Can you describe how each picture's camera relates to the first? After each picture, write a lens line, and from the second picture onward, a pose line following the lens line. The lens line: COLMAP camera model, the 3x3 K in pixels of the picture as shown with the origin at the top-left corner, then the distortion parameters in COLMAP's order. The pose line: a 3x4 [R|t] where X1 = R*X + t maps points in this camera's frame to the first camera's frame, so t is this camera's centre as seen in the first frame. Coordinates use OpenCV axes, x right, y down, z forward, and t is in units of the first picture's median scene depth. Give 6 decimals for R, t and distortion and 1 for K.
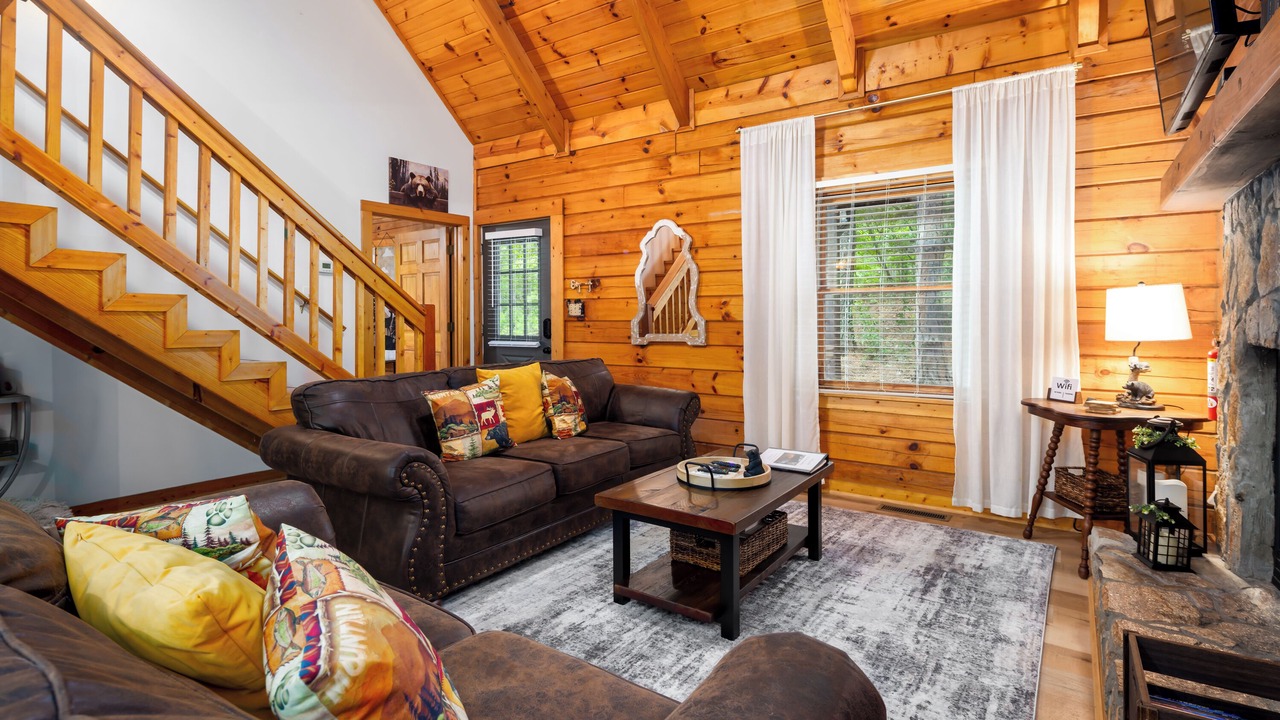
lens RADIAL K [[619.7, 0, 641.0], [0, 619.7, 337.5], [0, 0, 1]] dist [0.001624, -0.000008]
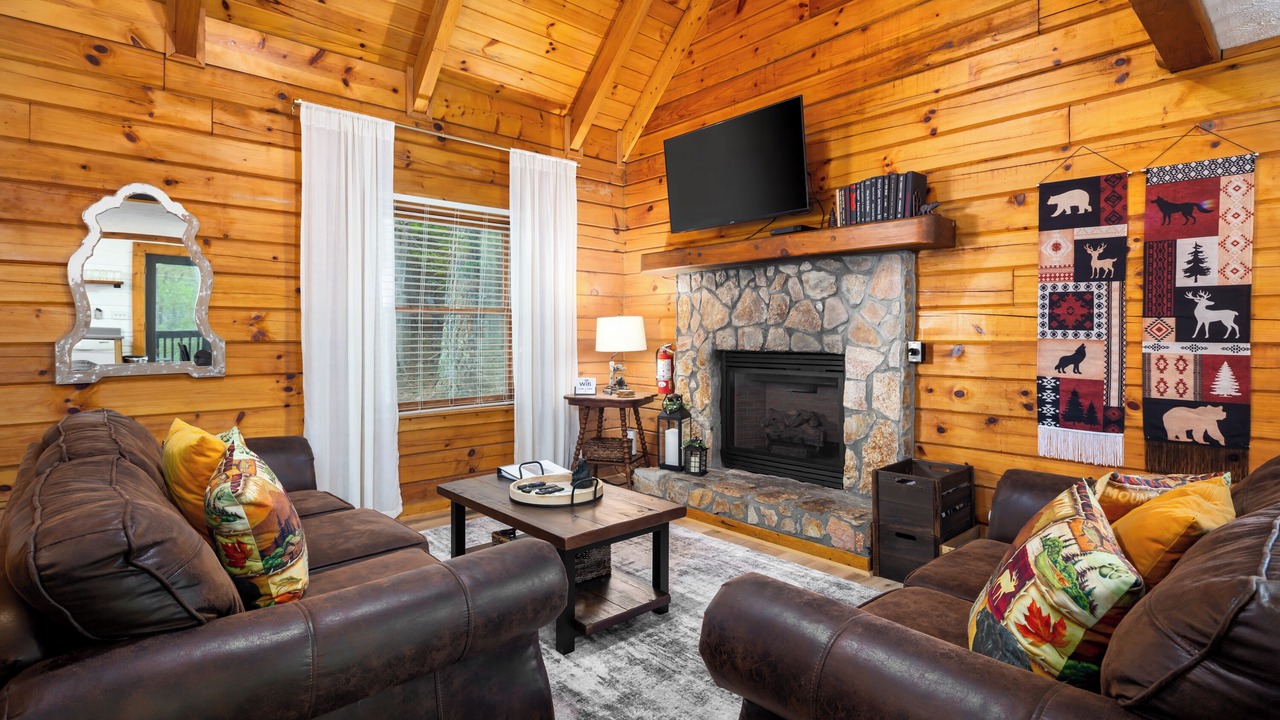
lens RADIAL K [[622.0, 0, 642.3], [0, 622.0, 347.4], [0, 0, 1]] dist [0.001378, -0.000482]
pose [[0.232504, -0.016849, 0.972450, -0.563853], [0.032767, 0.999418, 0.009482, -0.013534], [-0.972043, 0.029659, 0.232921, 0.427350]]
